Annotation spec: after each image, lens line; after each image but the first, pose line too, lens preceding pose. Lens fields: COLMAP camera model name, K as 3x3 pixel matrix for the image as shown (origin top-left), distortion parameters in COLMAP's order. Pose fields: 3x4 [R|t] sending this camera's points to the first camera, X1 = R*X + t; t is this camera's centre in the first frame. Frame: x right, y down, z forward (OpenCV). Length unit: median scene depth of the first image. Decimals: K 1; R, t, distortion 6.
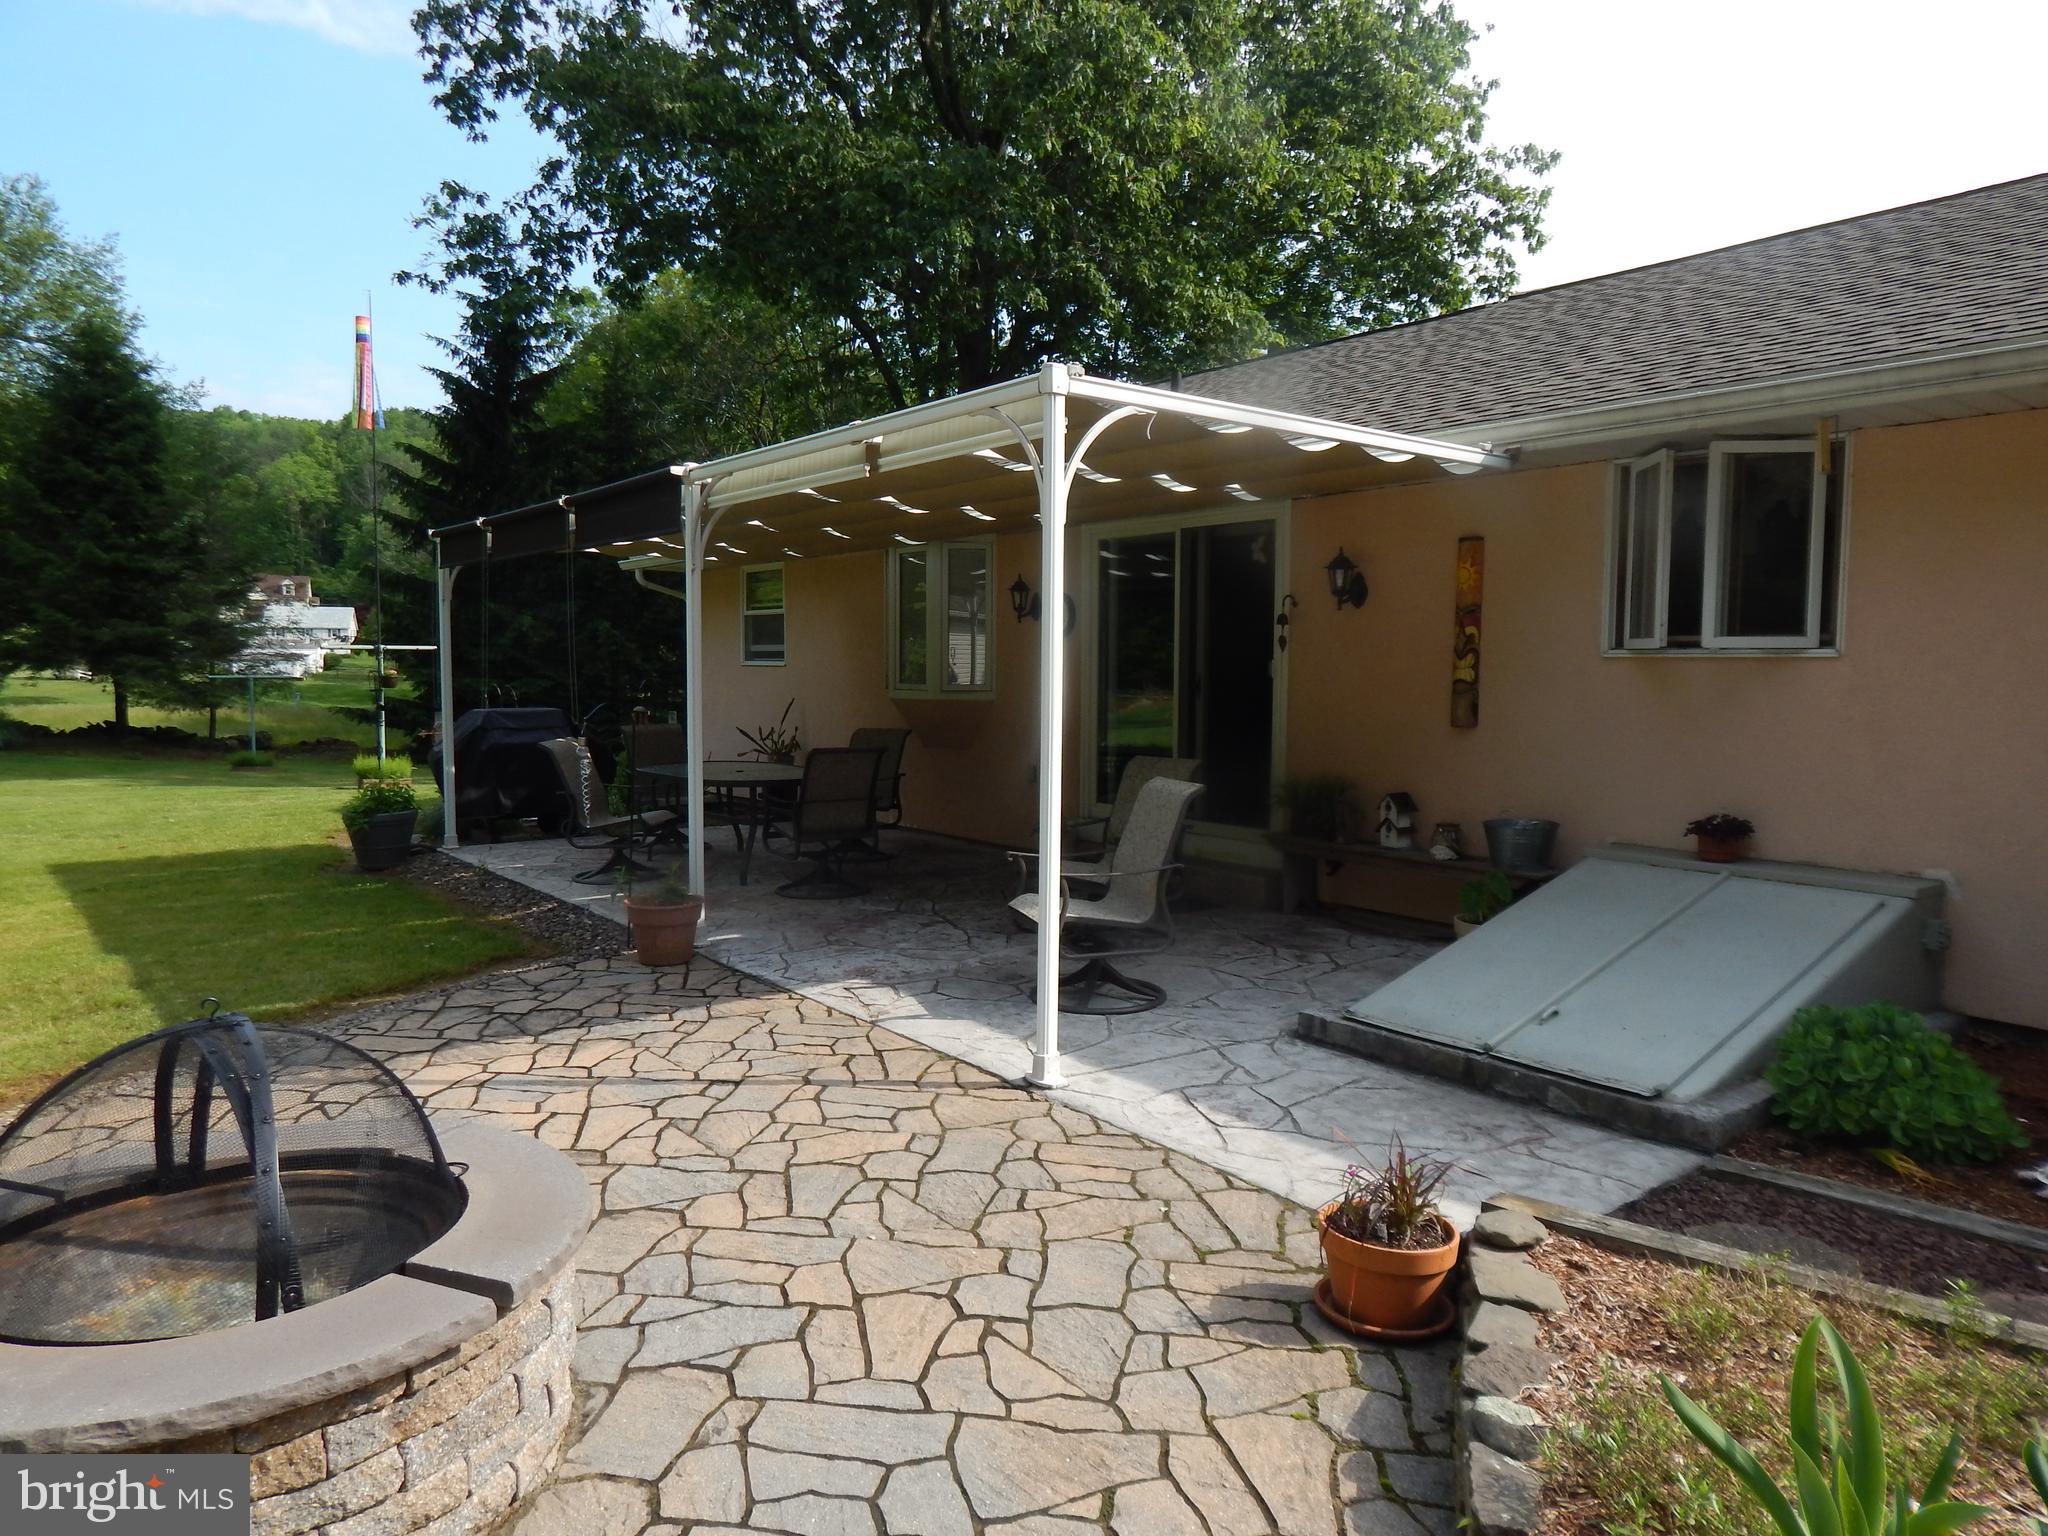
lens RADIAL K [[1390.4, 0, 1021.3], [0, 1390.4, 771.1], [0, 0, 1]] dist [0.008307, -0.010438]
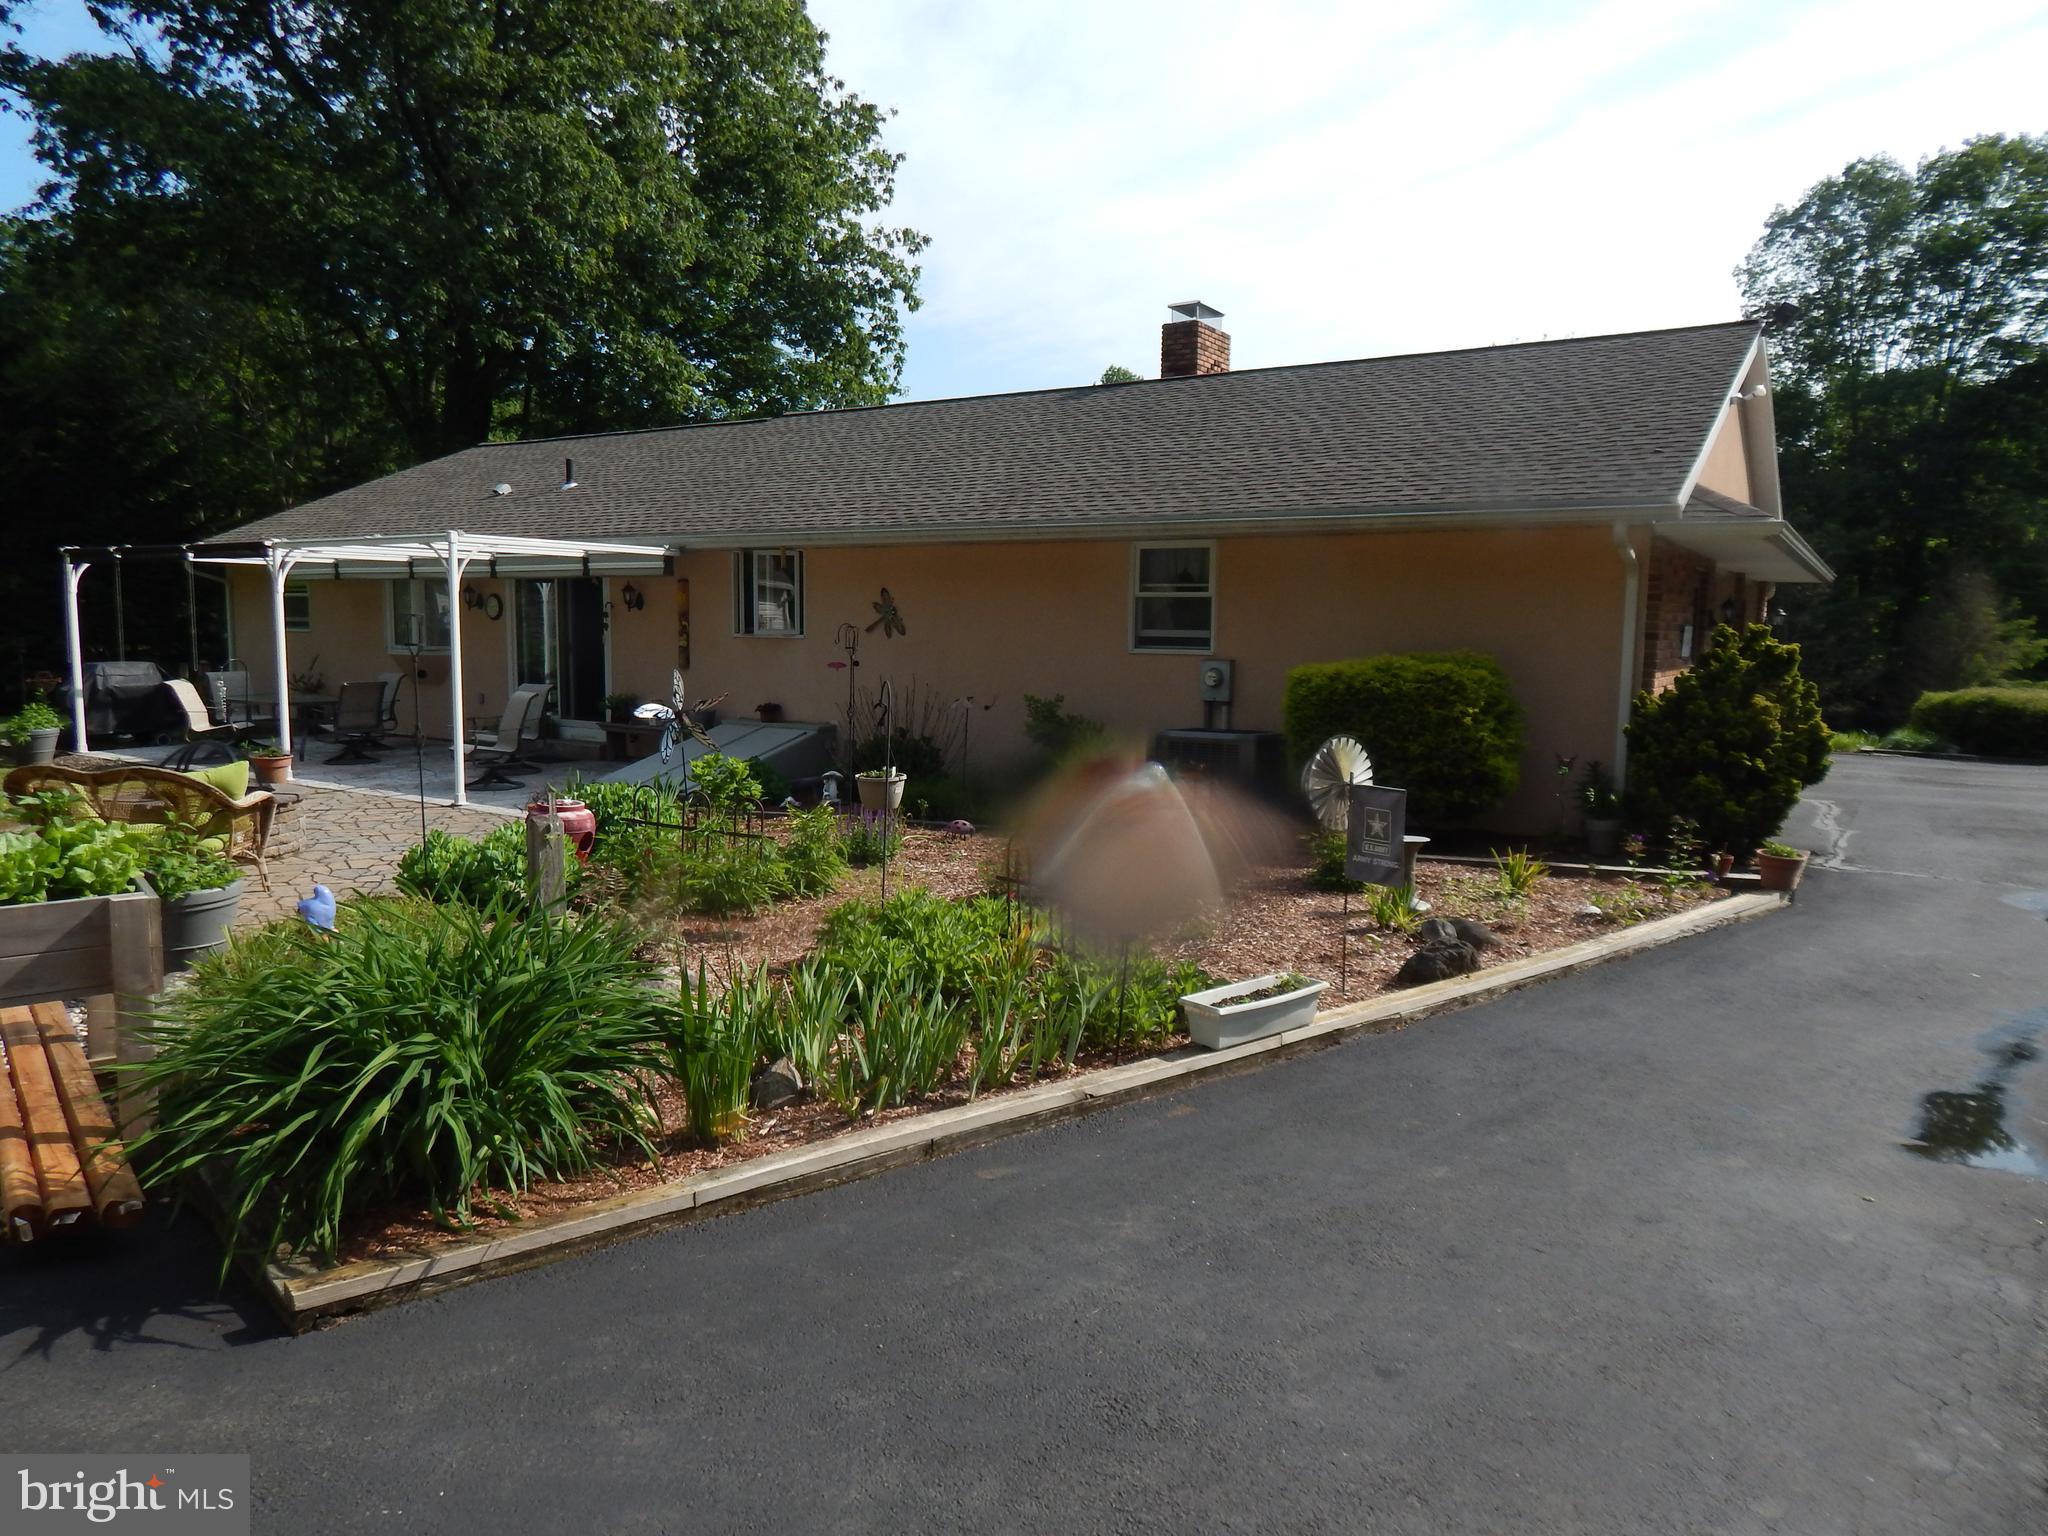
lens RADIAL K [[1390.4, 0, 1034.7], [0, 1390.4, 760.7], [0, 0, 1]] dist [0.008307, -0.010438]
pose [[0.943174, -0.029422, 0.330993, 0.040543], [0.019821, 0.999280, 0.032345, 0.018282], [-0.331707, -0.023946, 0.943079, -0.421233]]
